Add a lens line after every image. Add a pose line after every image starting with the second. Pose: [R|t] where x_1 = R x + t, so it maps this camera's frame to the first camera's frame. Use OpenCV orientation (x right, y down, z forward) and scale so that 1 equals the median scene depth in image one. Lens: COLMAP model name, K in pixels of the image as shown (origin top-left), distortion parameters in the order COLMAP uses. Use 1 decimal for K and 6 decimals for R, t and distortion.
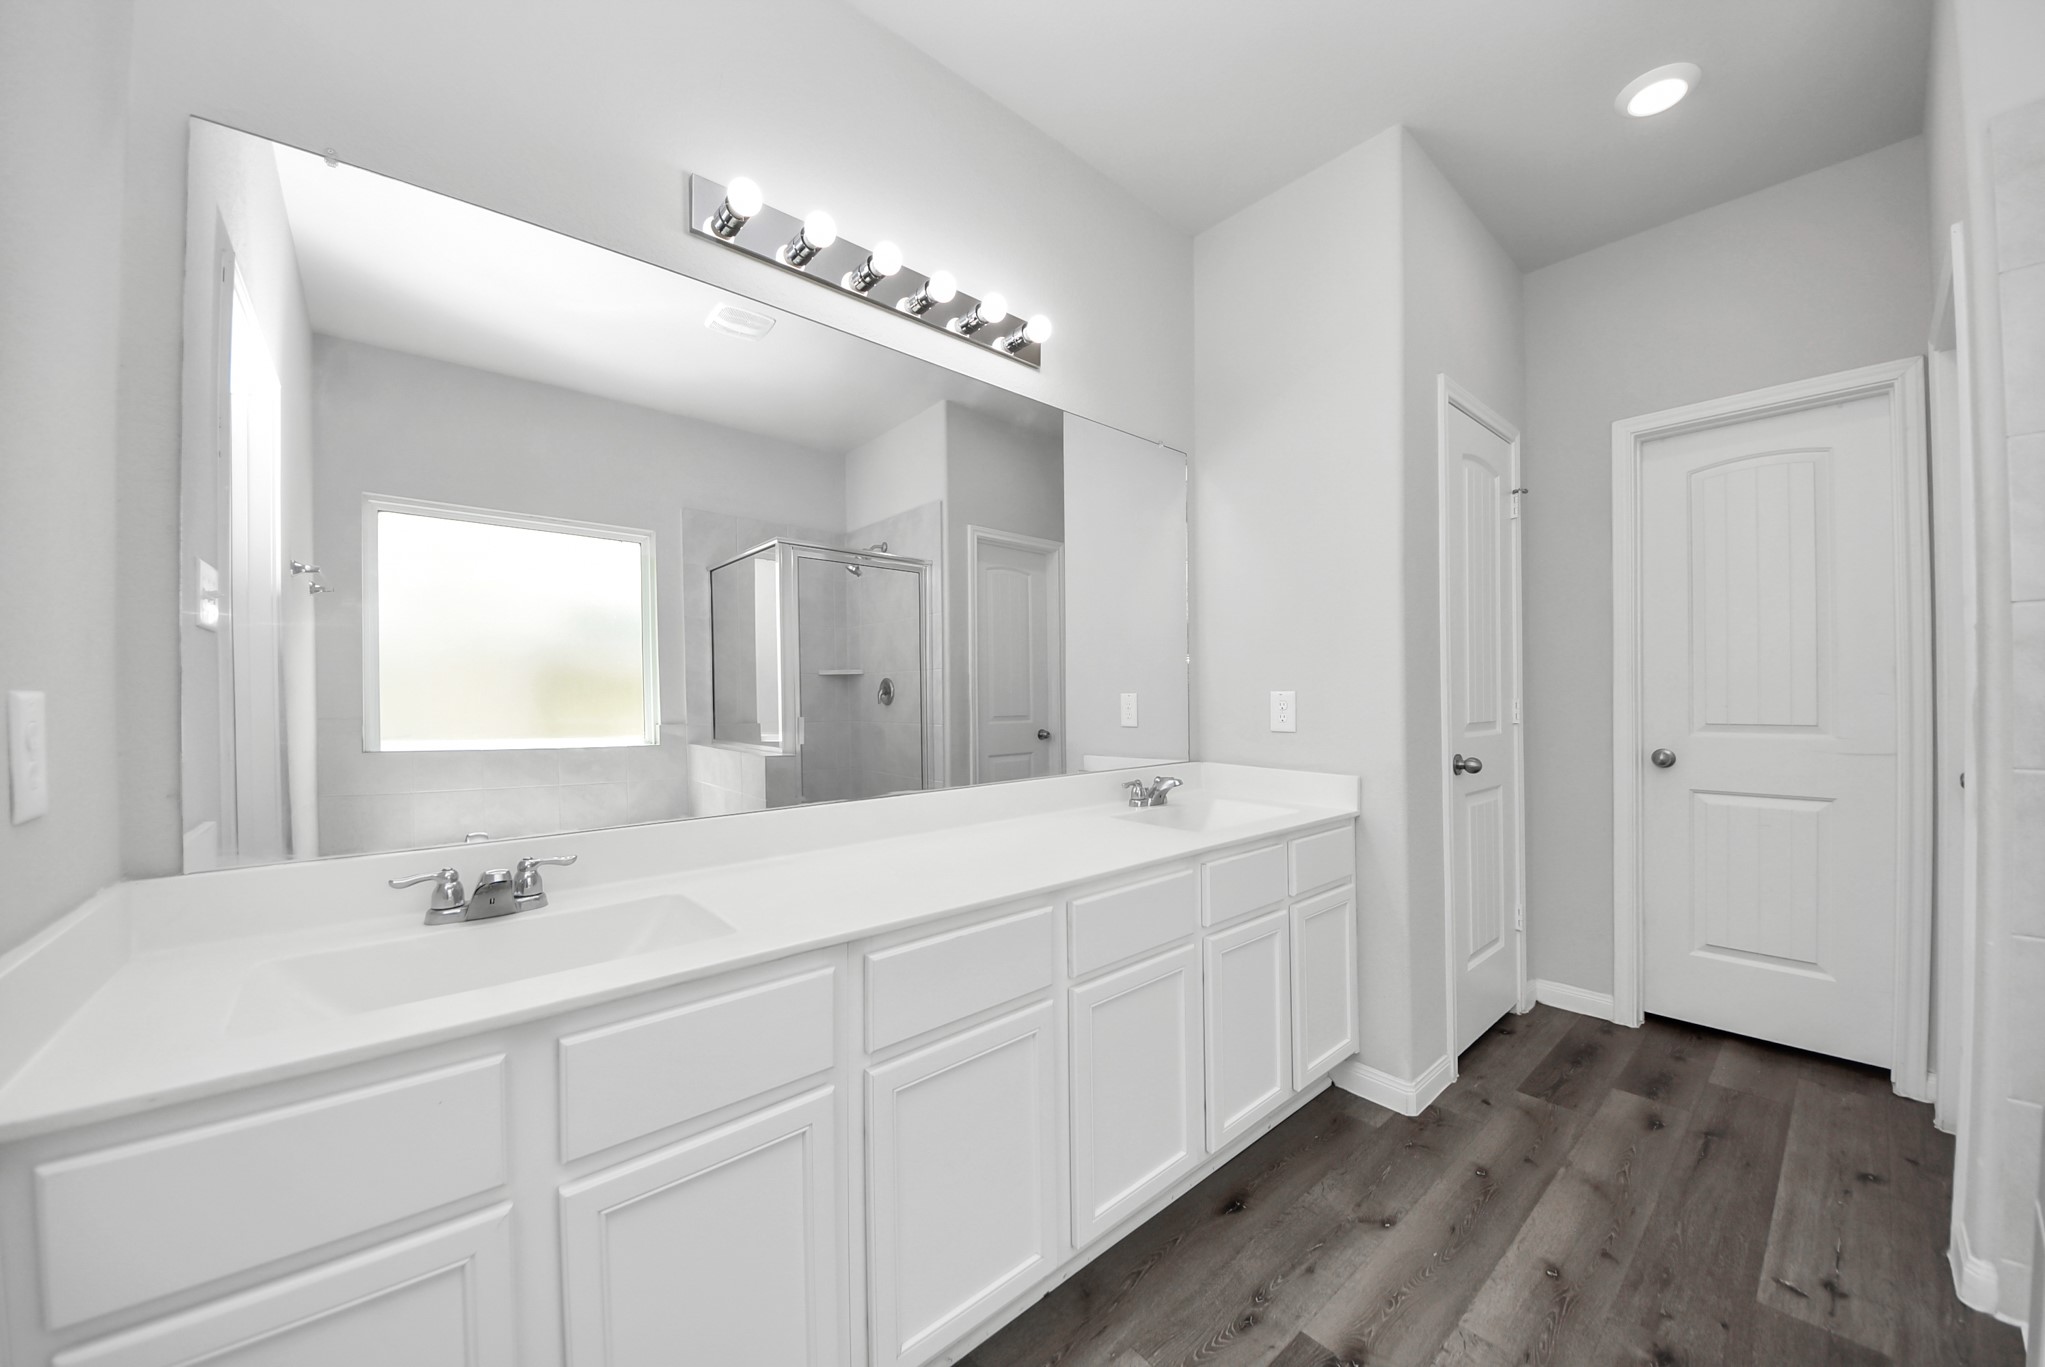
lens RADIAL K [[728.9, 0, 1027.3], [0, 728.9, 693.4], [0, 0, 1]] dist [0.048226, -0.028588]
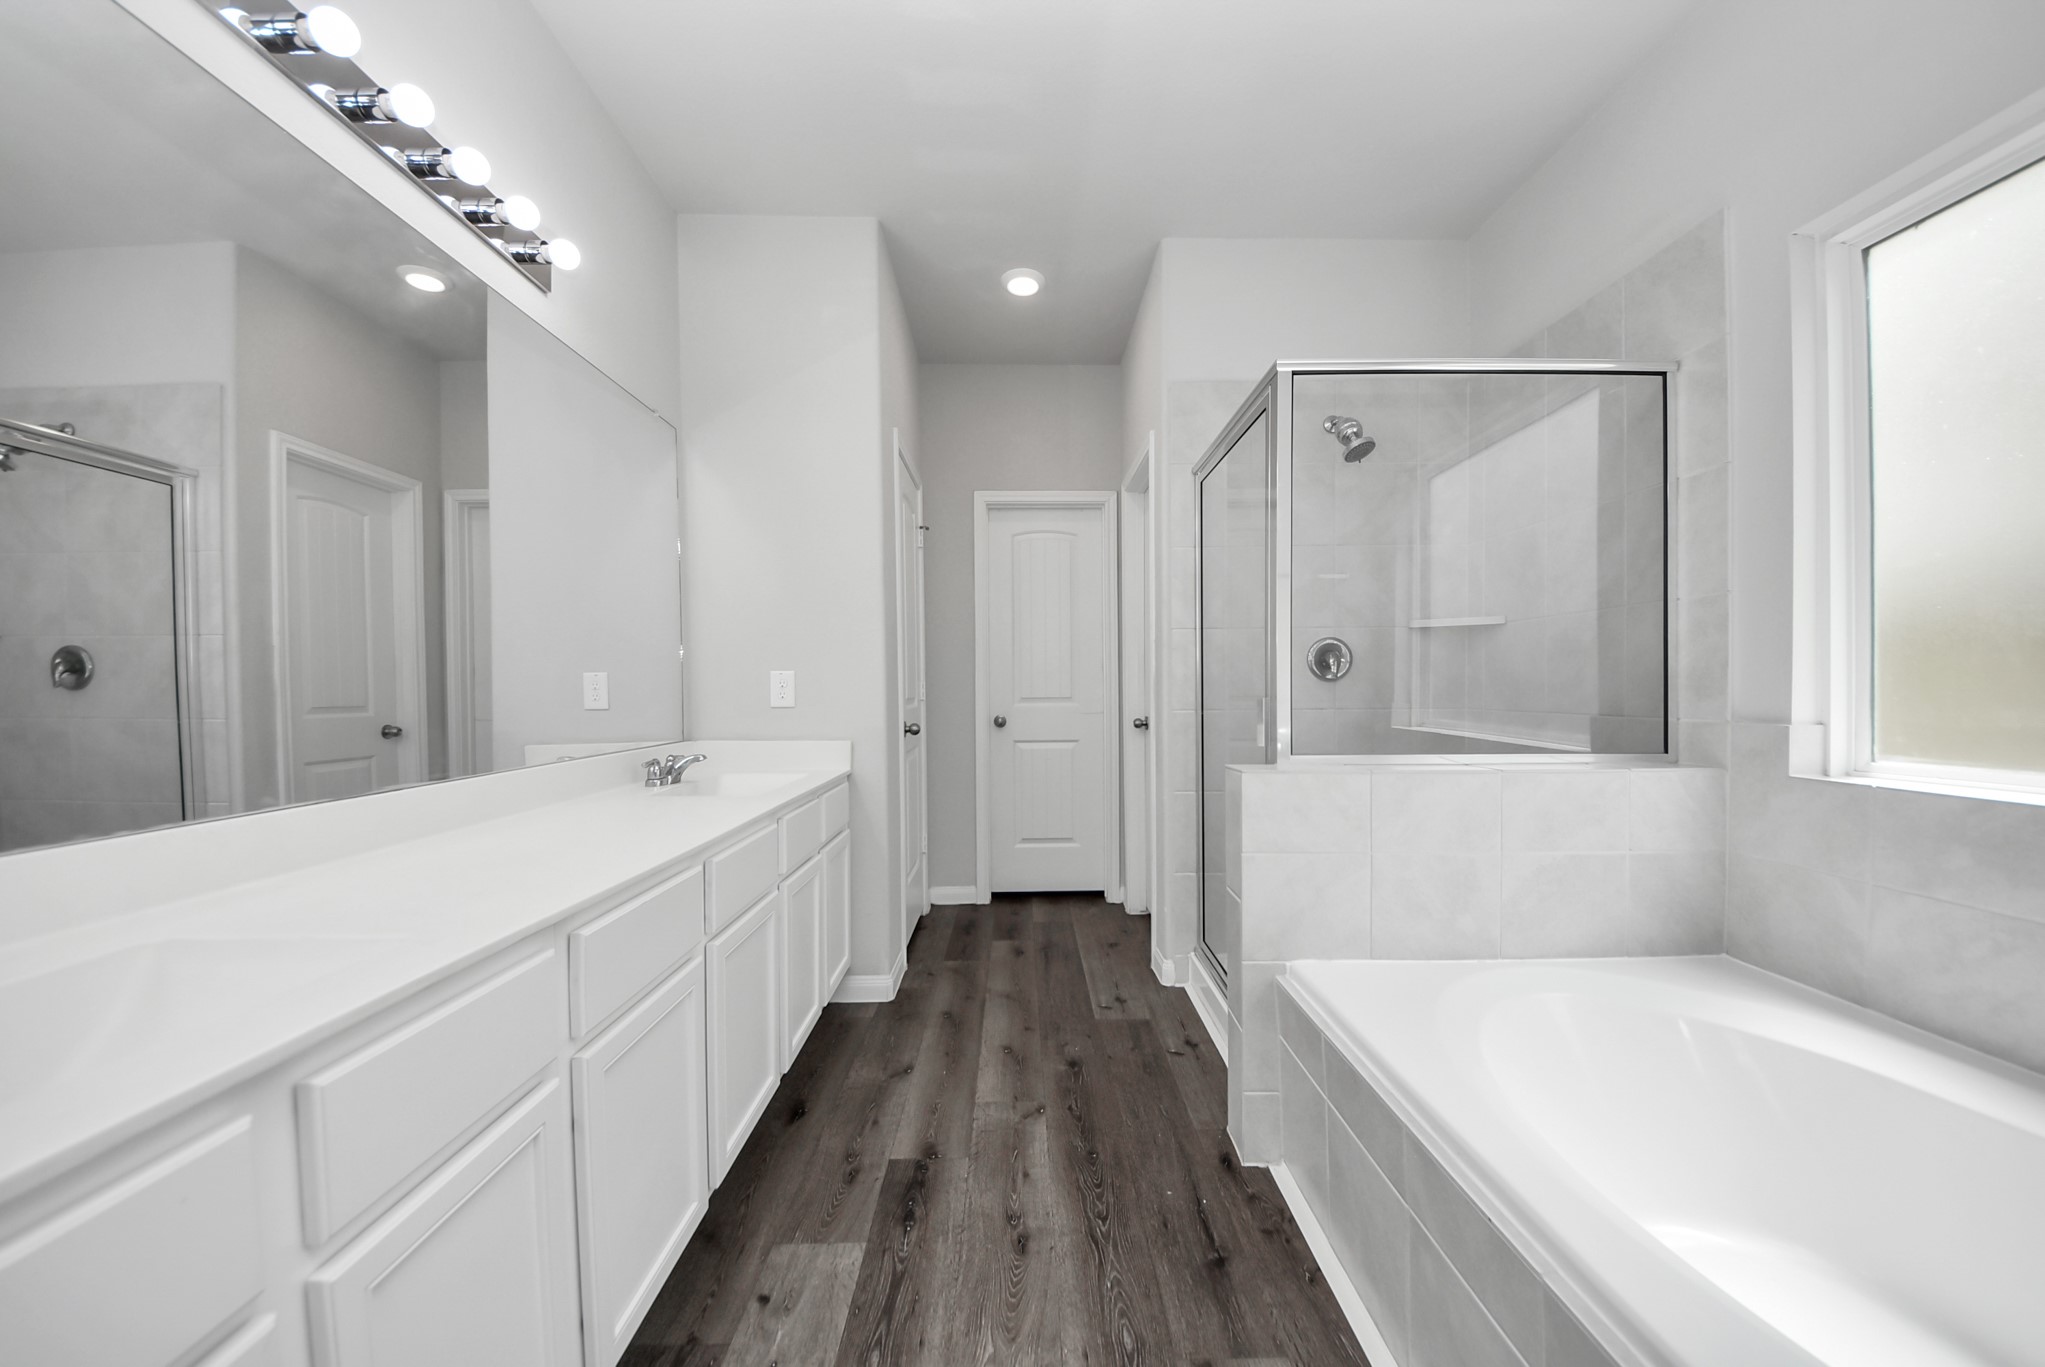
lens RADIAL K [[728.9, 0, 1027.3], [0, 728.9, 693.4], [0, 0, 1]] dist [0.048226, -0.028588]
pose [[0.649513, -0.001559, 0.760349, -0.274600], [-0.001263, 0.999994, 0.003129, 0.029107], [-0.760349, -0.002993, 0.649507, -0.006374]]
